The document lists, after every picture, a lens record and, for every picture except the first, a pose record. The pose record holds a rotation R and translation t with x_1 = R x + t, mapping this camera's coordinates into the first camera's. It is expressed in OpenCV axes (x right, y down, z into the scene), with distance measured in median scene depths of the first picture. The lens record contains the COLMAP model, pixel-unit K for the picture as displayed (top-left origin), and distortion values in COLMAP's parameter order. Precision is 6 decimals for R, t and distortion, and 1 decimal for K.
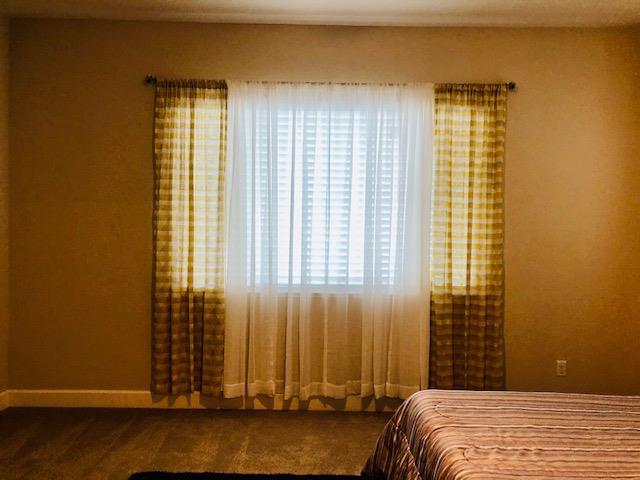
lens RADIAL K [[529.6, 0, 320.0], [0, 529.6, 240.0], [0, 0, 1]] dist [0.012316, 0.001583]
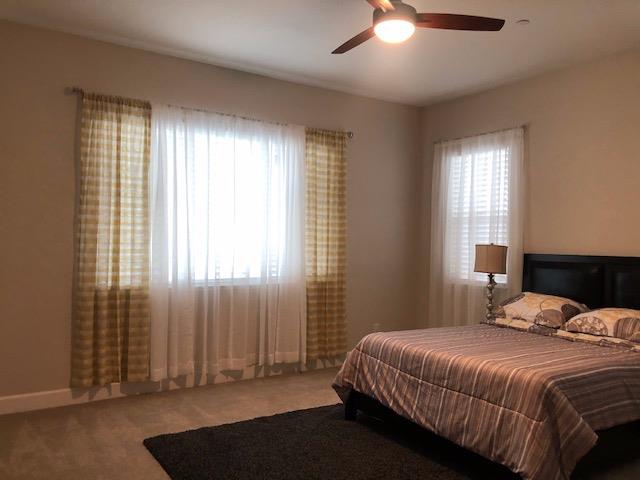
lens RADIAL K [[539.8, 0, 320.0], [0, 539.8, 240.0], [0, 0, 1]] dist [0.002901, -0.002552]
pose [[0.824470, -0.000068, 0.565906, -0.531211], [0.009850, 0.999850, -0.014230, 0.015264], [-0.565820, 0.017307, 0.824347, -0.155523]]
